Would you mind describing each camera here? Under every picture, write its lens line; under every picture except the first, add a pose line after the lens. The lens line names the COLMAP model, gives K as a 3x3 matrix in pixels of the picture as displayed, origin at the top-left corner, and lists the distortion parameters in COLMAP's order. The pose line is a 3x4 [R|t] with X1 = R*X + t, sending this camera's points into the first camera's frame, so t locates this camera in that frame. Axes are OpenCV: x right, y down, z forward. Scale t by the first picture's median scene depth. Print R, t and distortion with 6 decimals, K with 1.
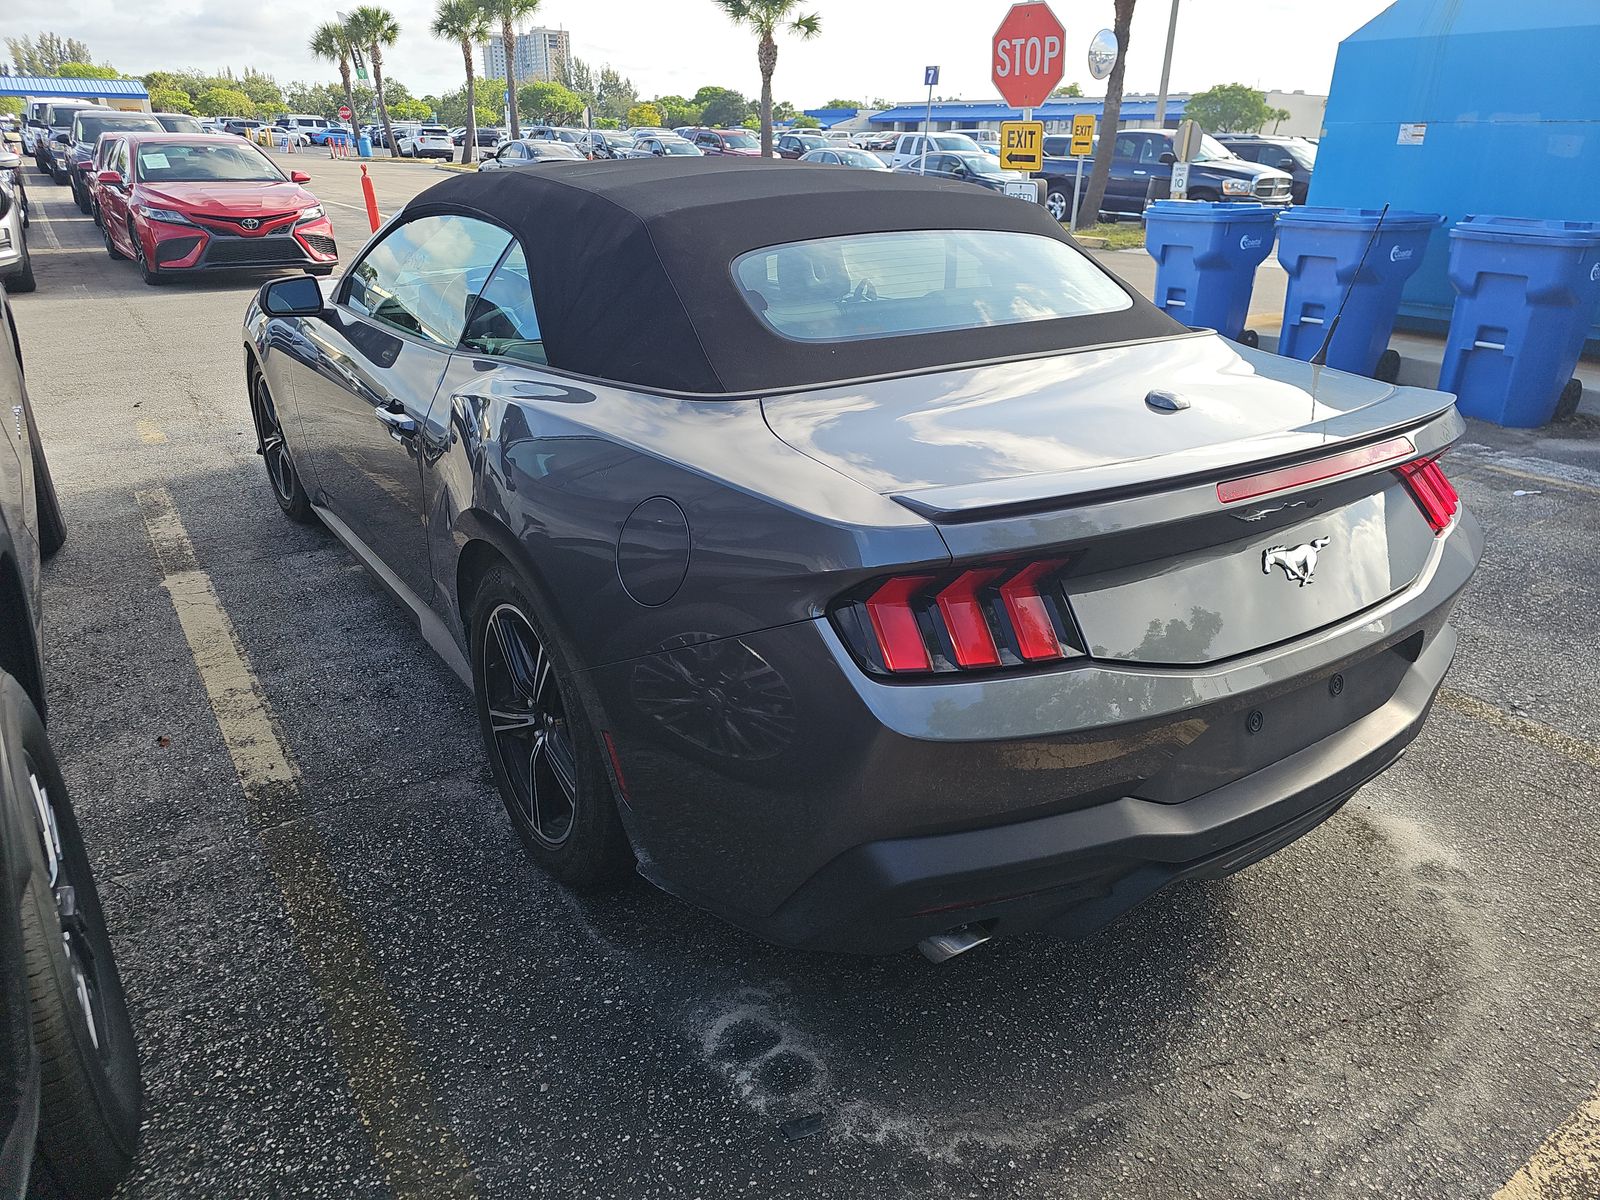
lens RADIAL K [[1074.2, 0, 791.8], [0, 1074.2, 599.6], [0, 0, 1]] dist [0.037085, -0.034883]
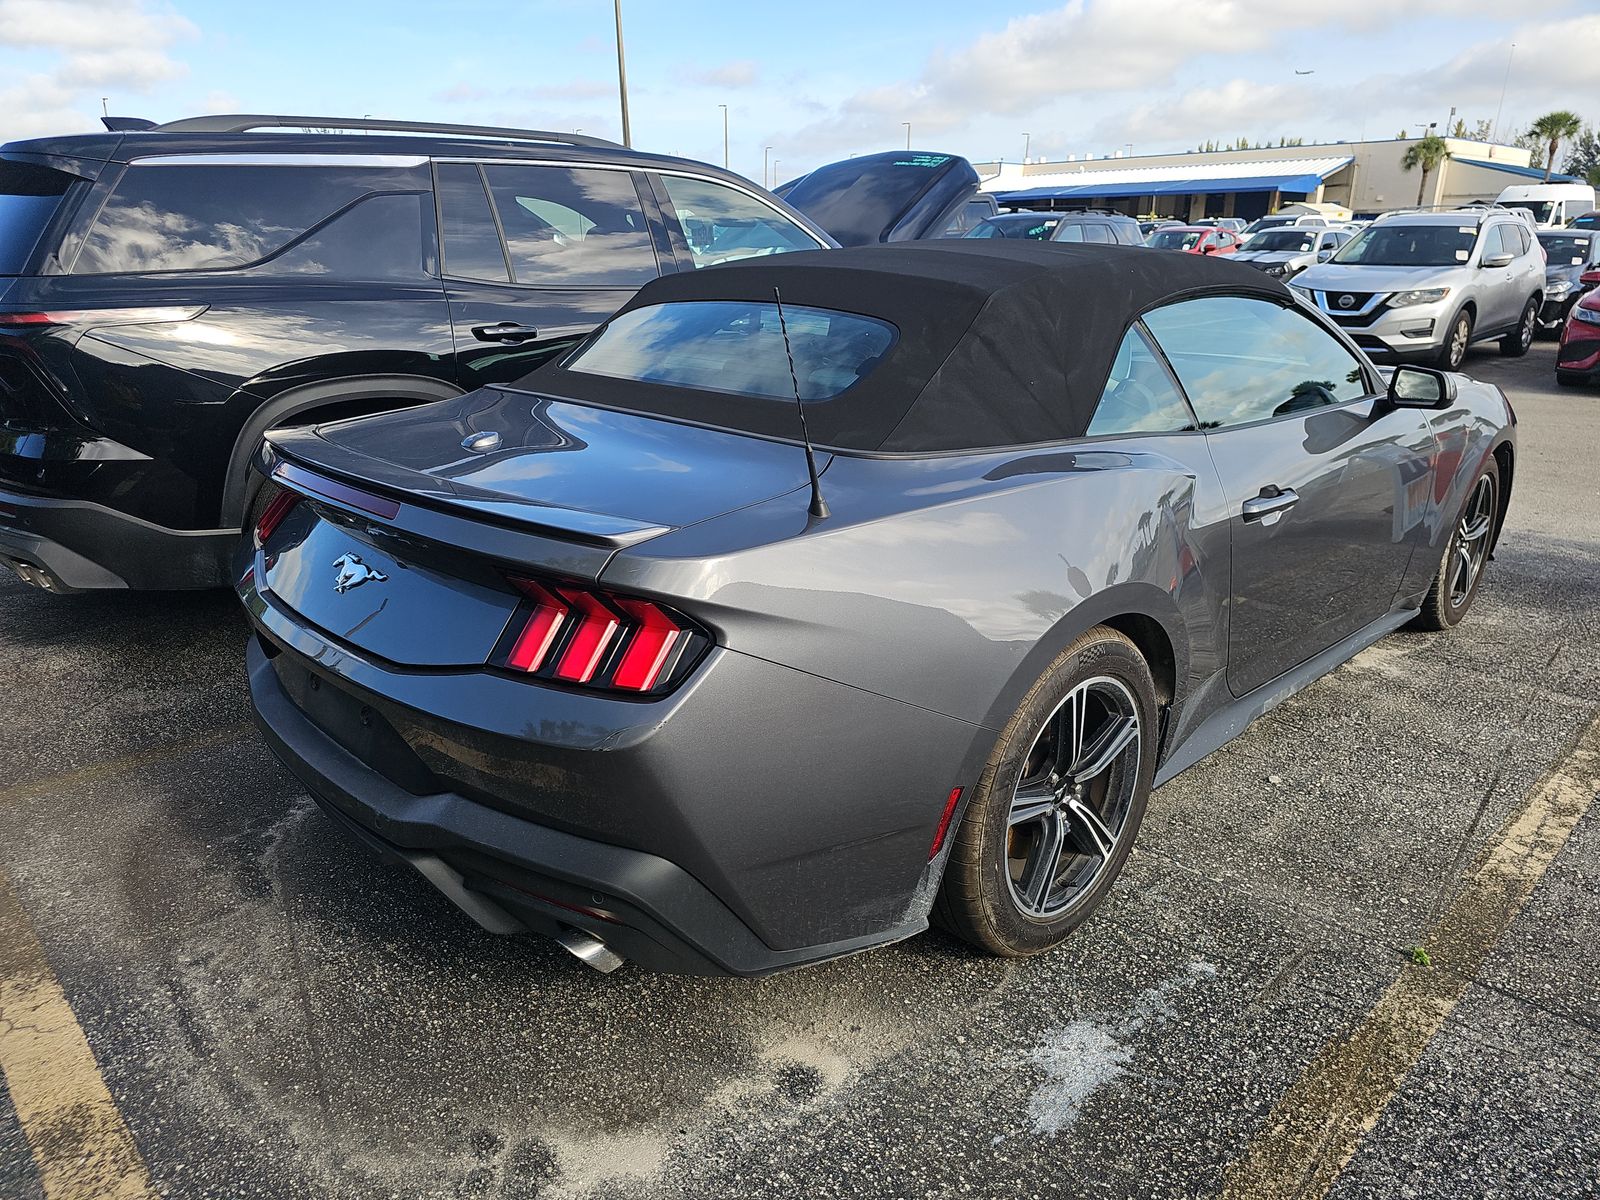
lens RADIAL K [[1049.5, 0, 751.1], [0, 1049.5, 598.6], [0, 0, 1]] dist [0.033148, -0.029176]
pose [[0.146714, 0.301456, -0.942125, 0.418030], [-0.376980, 0.897593, 0.228501, -0.111158], [0.914528, 0.321638, 0.245332, 0.297099]]
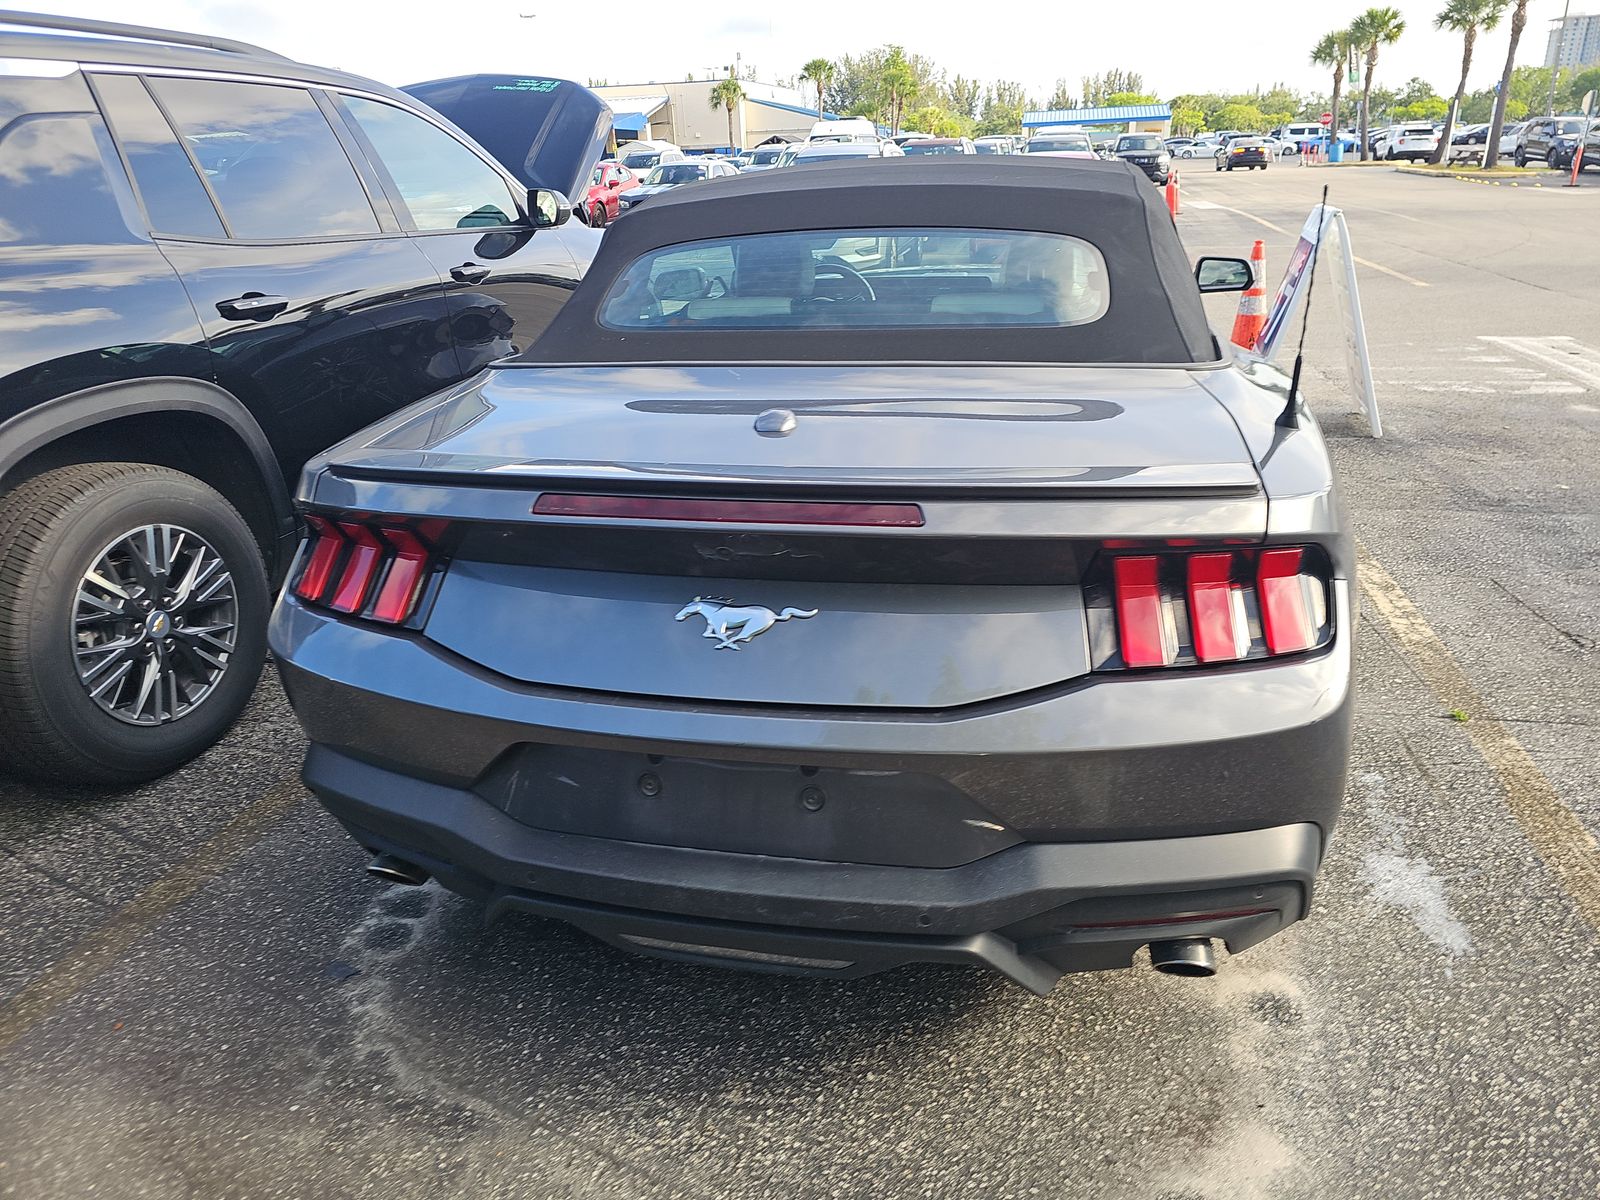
lens RADIAL K [[1066.1, 0, 798.2], [0, 1066.1, 577.7], [0, 0, 1]] dist [0.046254, -0.043563]
pose [[0.673736, 0.225900, -0.703597, 0.284149], [-0.242058, 0.967064, 0.078706, -0.038202], [0.698203, 0.117284, 0.706227, 0.121540]]
